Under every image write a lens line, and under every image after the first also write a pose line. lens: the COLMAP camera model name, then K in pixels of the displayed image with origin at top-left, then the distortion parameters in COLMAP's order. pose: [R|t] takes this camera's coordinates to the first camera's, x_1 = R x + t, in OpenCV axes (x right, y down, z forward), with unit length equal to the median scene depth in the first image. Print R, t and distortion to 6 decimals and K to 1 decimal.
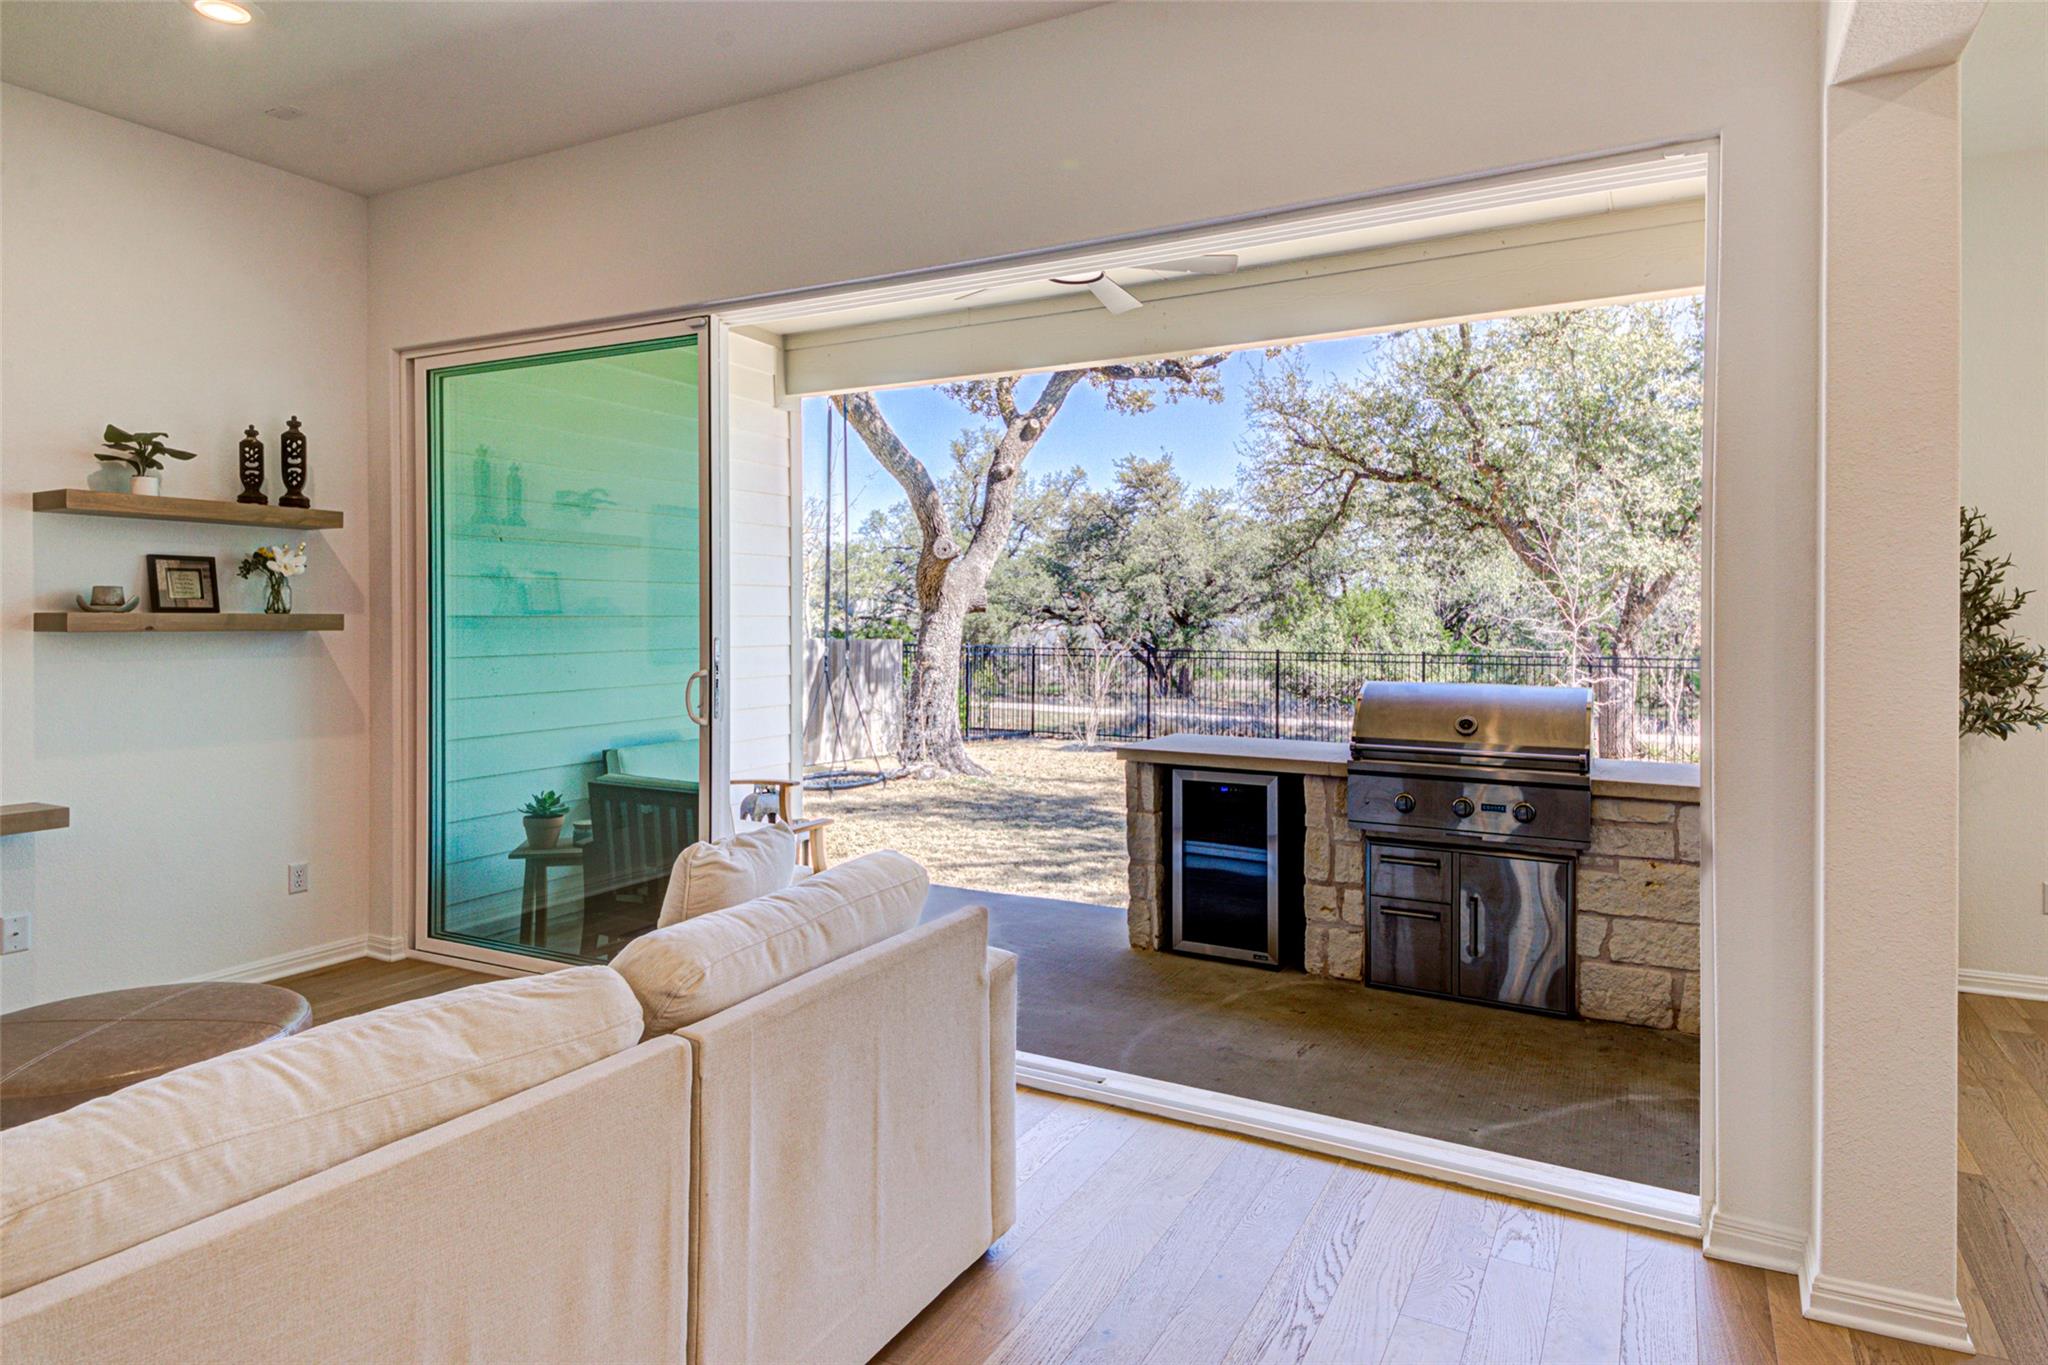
lens RADIAL K [[1167.0, 0, 1019.0], [0, 1167.0, 604.9], [0, 0, 1]] dist [0.072280, 0.002372]
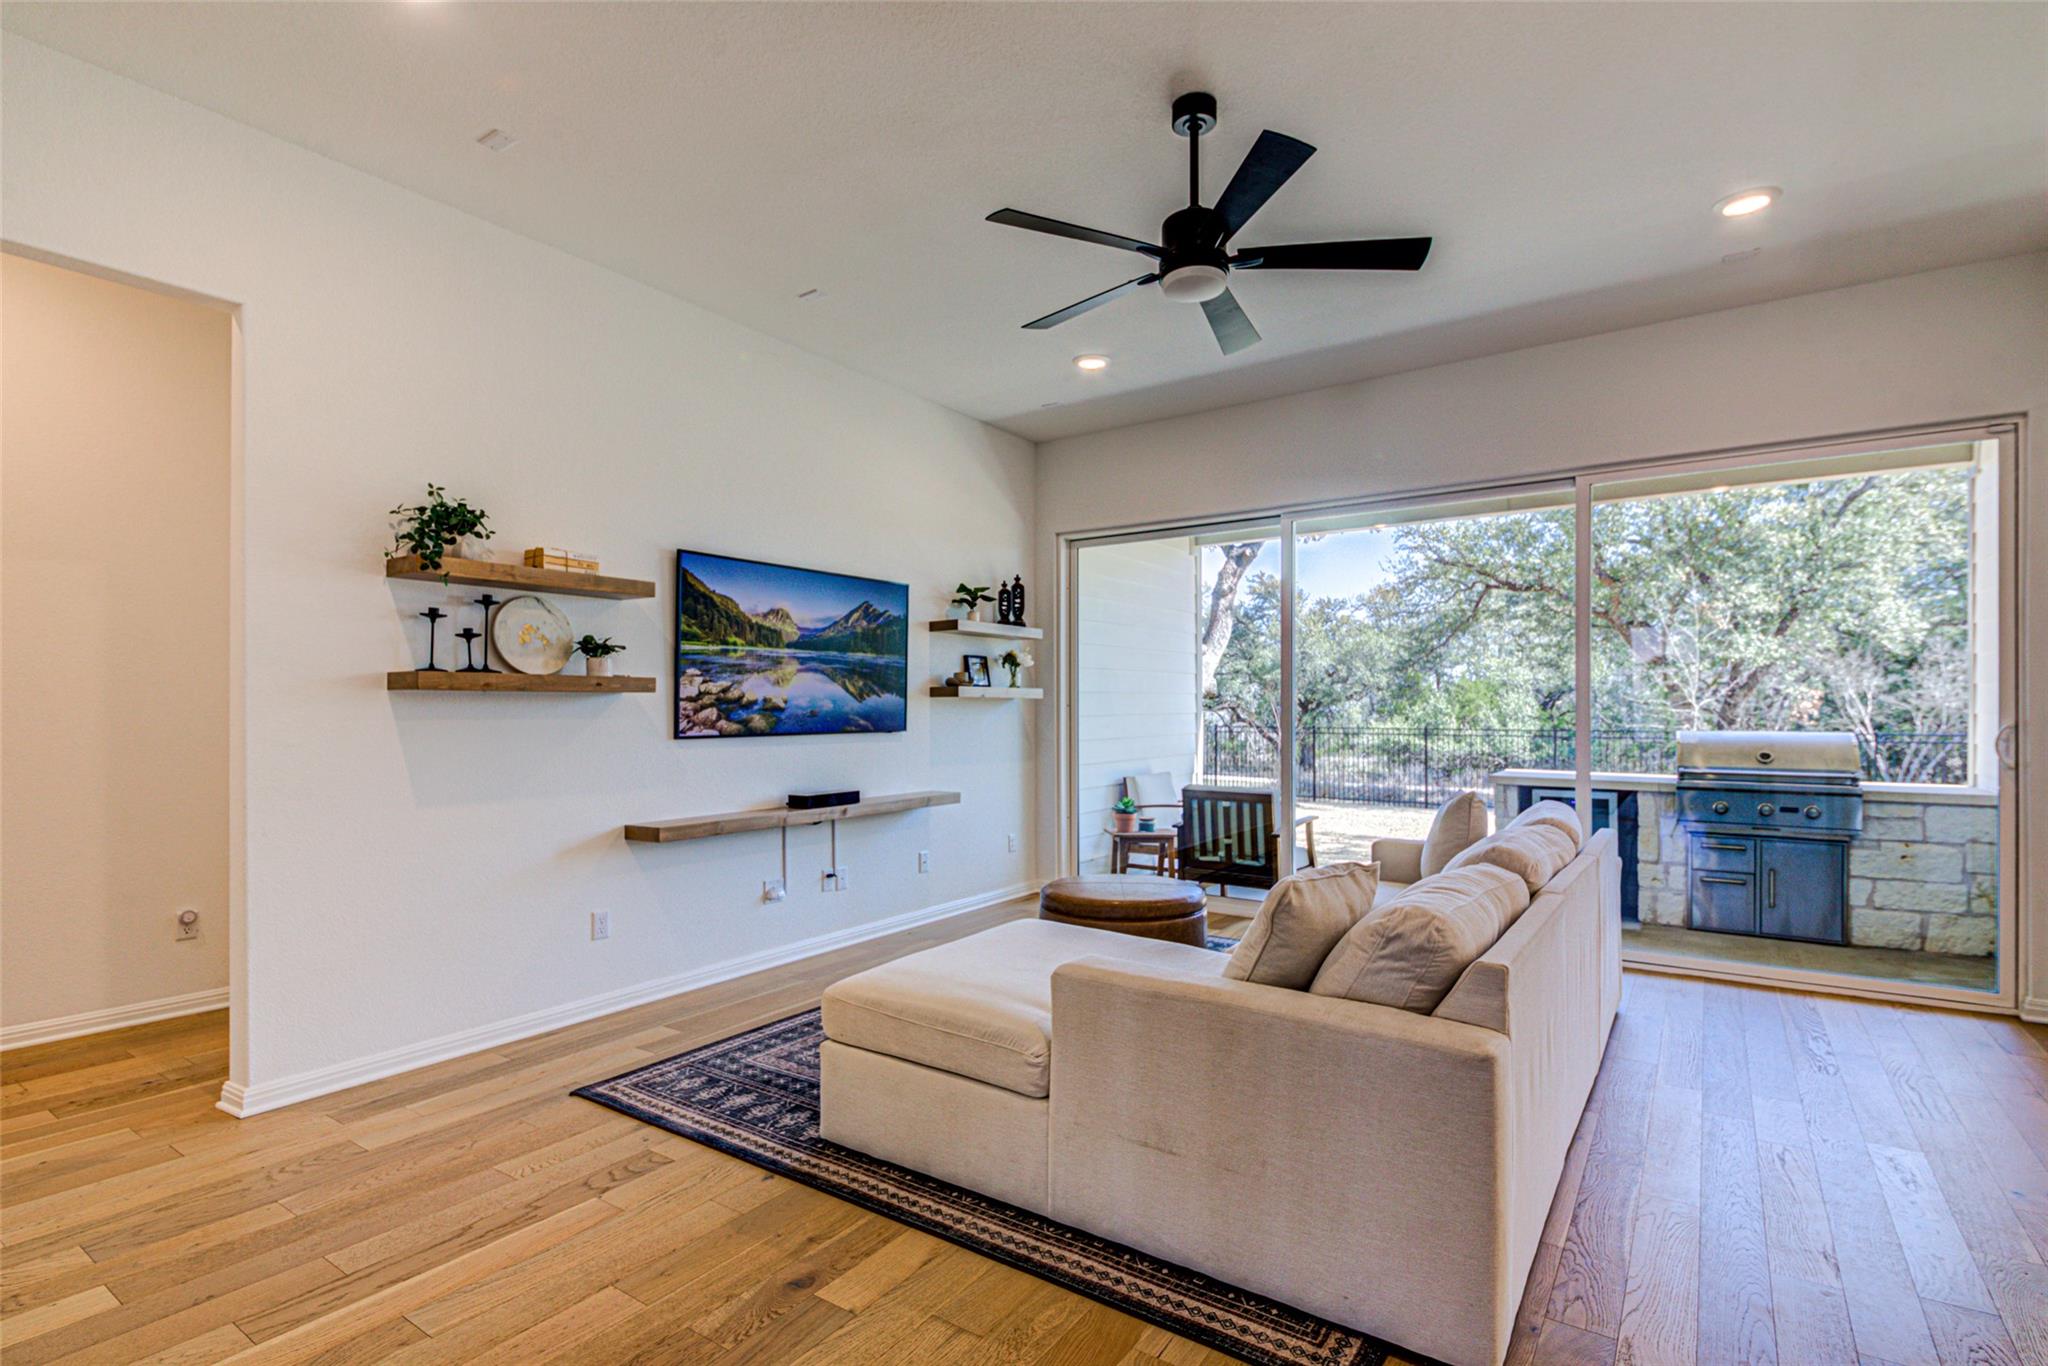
lens RADIAL K [[968.2, 0, 1020.5], [0, 968.2, 679.8], [0, 0, 1]] dist [0.023512, -0.003932]
pose [[0.993557, -0.007556, -0.113085, -0.415981], [0.005582, 0.999827, -0.017763, 0.018541], [0.113199, 0.017018, 0.993427, -0.357328]]
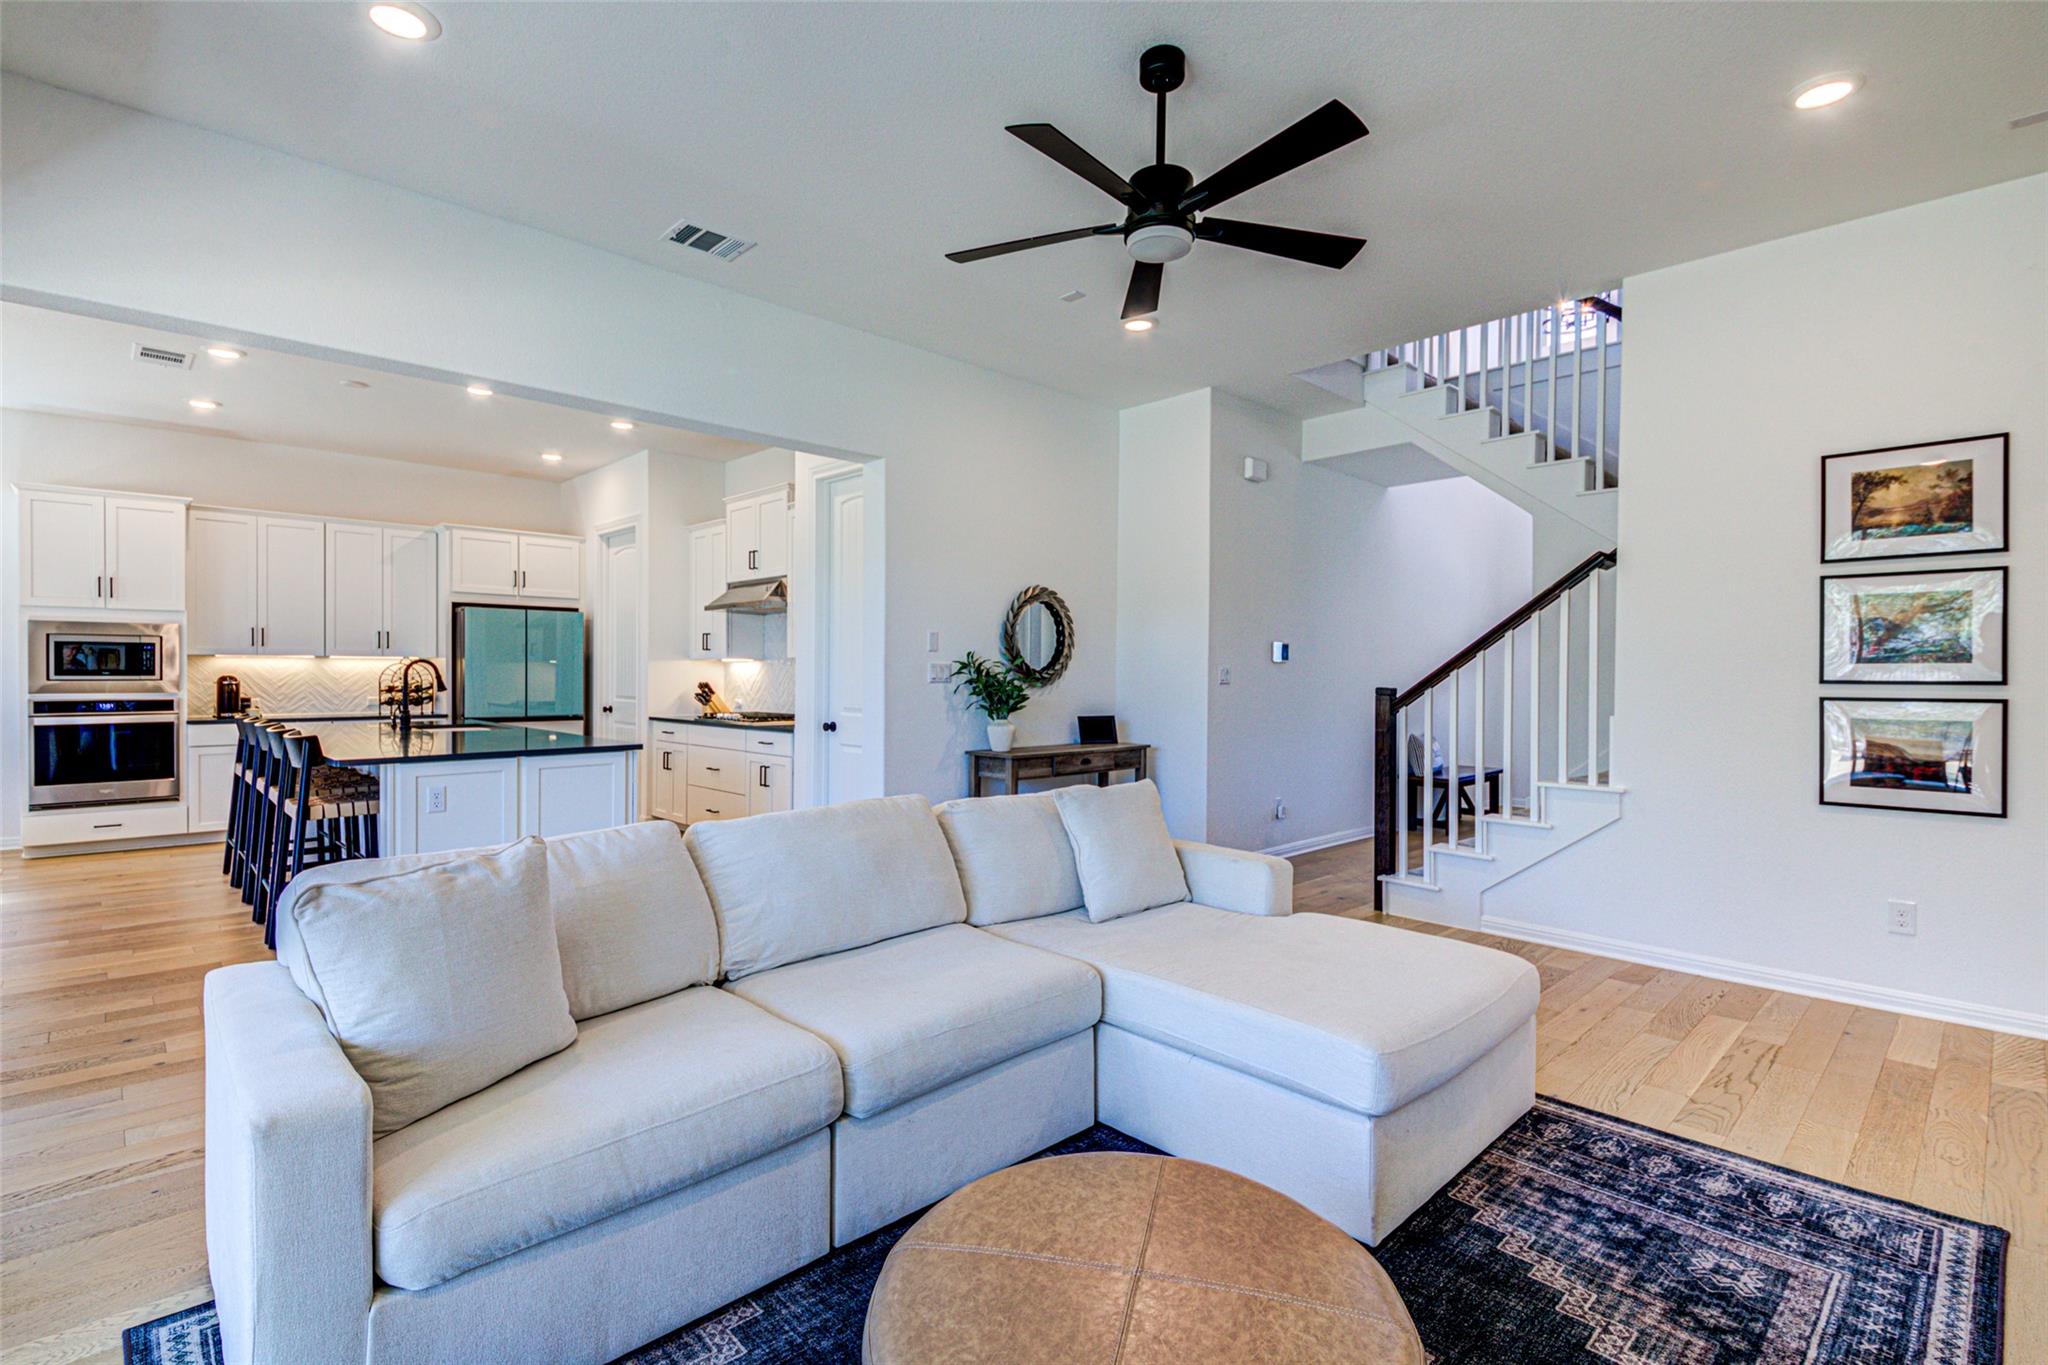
lens RADIAL K [[972.3, 0, 1038.0], [0, 972.3, 674.2], [0, 0, 1]] dist [-0.003513, -0.000159]
pose [[-0.959702, -0.013089, 0.280716, -0.476400], [-0.015178, 0.999871, -0.005267, 0.027946], [-0.280611, -0.009315, -0.959777, 0.854455]]
